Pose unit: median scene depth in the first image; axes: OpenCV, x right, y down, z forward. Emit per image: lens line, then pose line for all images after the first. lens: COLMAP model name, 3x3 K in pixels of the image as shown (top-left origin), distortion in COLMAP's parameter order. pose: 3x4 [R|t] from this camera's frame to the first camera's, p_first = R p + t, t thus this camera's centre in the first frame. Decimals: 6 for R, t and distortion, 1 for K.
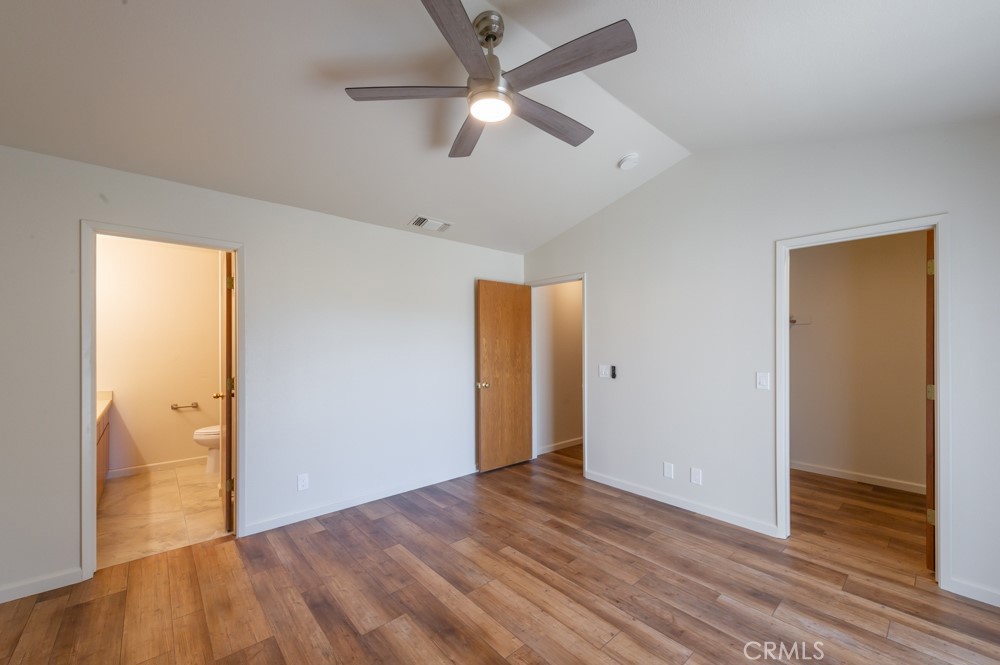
lens RADIAL K [[394.4, 0, 502.3], [0, 394.4, 341.4], [0, 0, 1]] dist [0.000425, -0.000112]
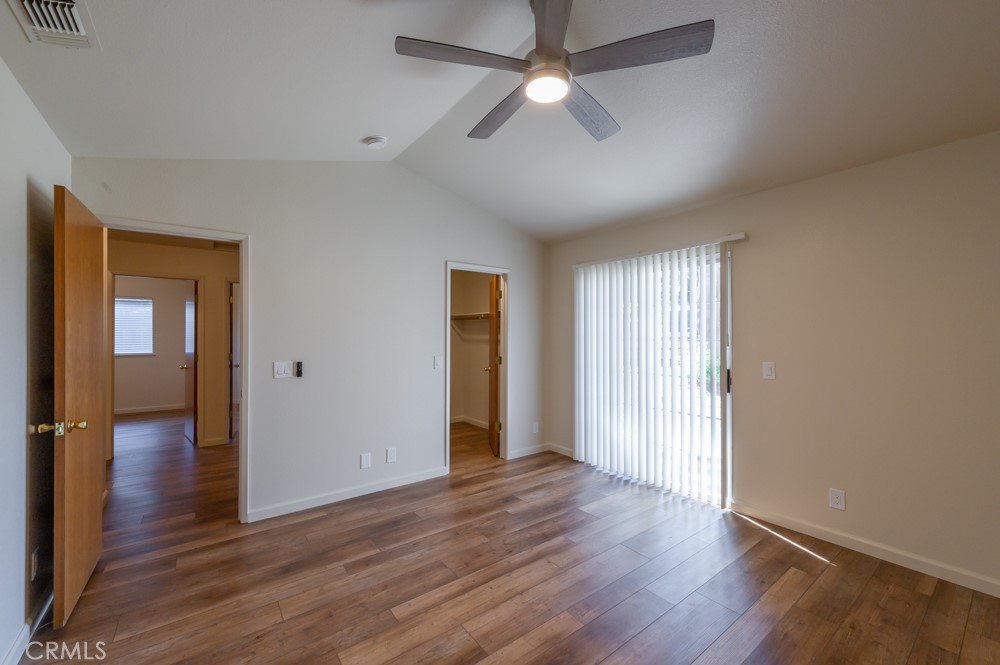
lens RADIAL K [[395.8, 0, 500.0], [0, 395.8, 332.5], [0, 0, 1]] dist [0.001008, -0.000029]
pose [[0.075537, 0.005266, 0.997129, -0.745088], [-0.006782, 0.999966, -0.004767, 0.004218], [-0.997120, -0.006402, 0.075570, 0.780733]]
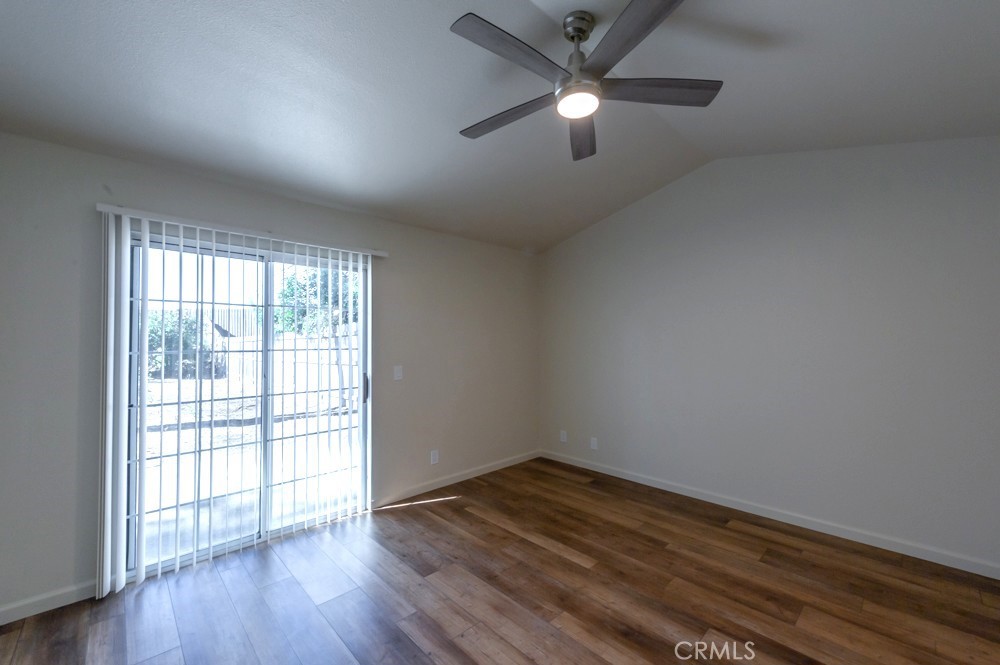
lens RADIAL K [[394.4, 0, 502.3], [0, 394.4, 341.4], [0, 0, 1]] dist [0.000425, -0.000112]
pose [[-0.998946, 0.003981, -0.045728, 0.161750], [0.004526, 0.999920, -0.011807, 0.012211], [0.045677, -0.012002, -0.998884, 1.466233]]
